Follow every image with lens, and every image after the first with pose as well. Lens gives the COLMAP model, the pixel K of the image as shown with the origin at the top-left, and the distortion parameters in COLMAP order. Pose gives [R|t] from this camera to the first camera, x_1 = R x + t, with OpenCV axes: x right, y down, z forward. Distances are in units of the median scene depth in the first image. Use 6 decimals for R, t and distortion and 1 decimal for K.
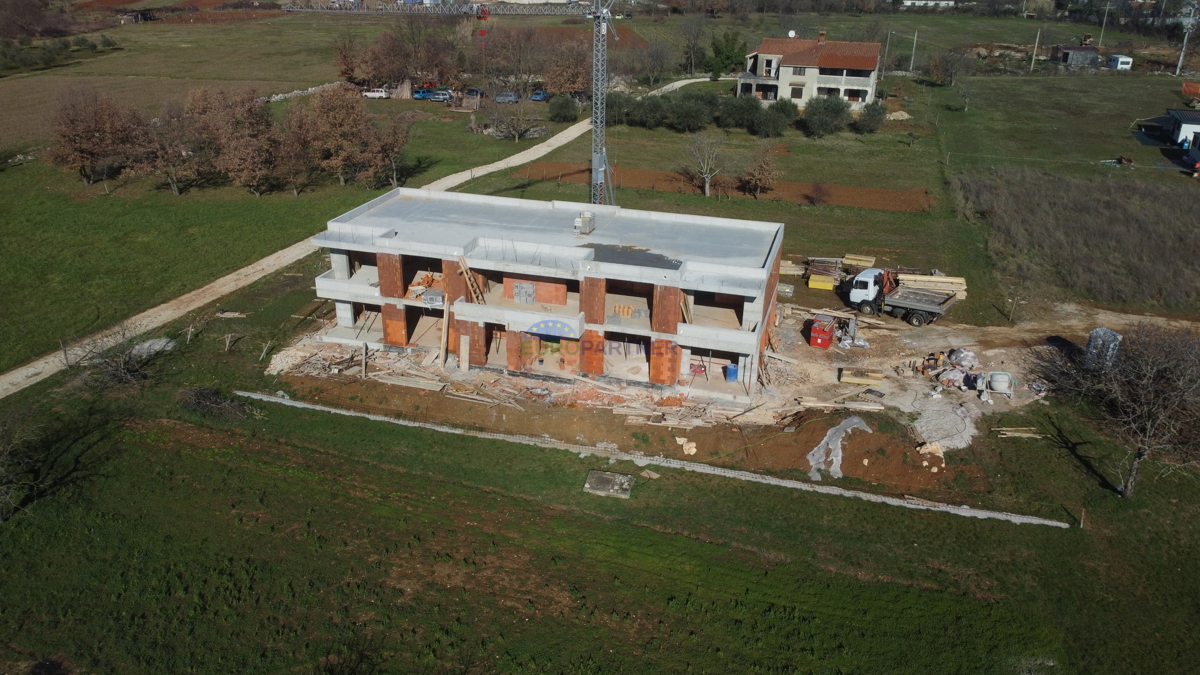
lens RADIAL K [[906.7, 0, 600.0], [0, 906.7, 337.5], [0, 0, 1]] dist [0.013430, -0.007657]
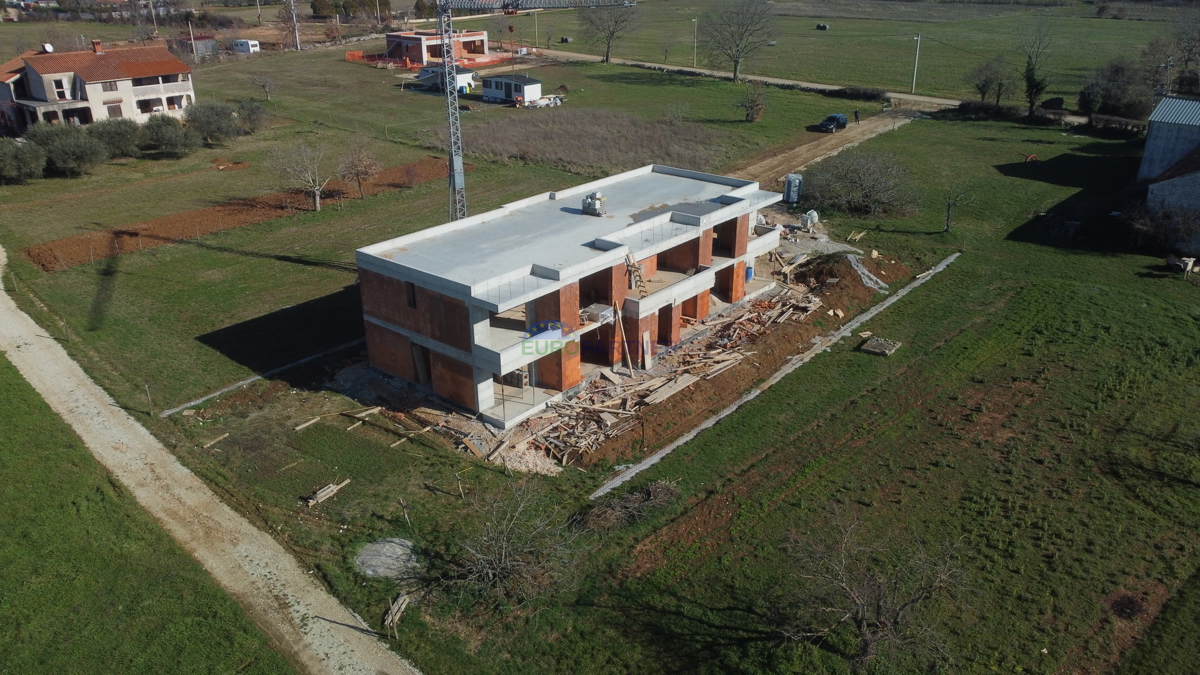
lens RADIAL K [[908.5, 0, 600.0], [0, 908.5, 337.5], [0, 0, 1]] dist [0.004410, -0.001562]
pose [[0.398470, -0.380528, 0.834518, -1.012109], [0.380110, 0.896571, 0.227327, -0.243730], [-0.834708, 0.226625, 0.501899, 0.568938]]
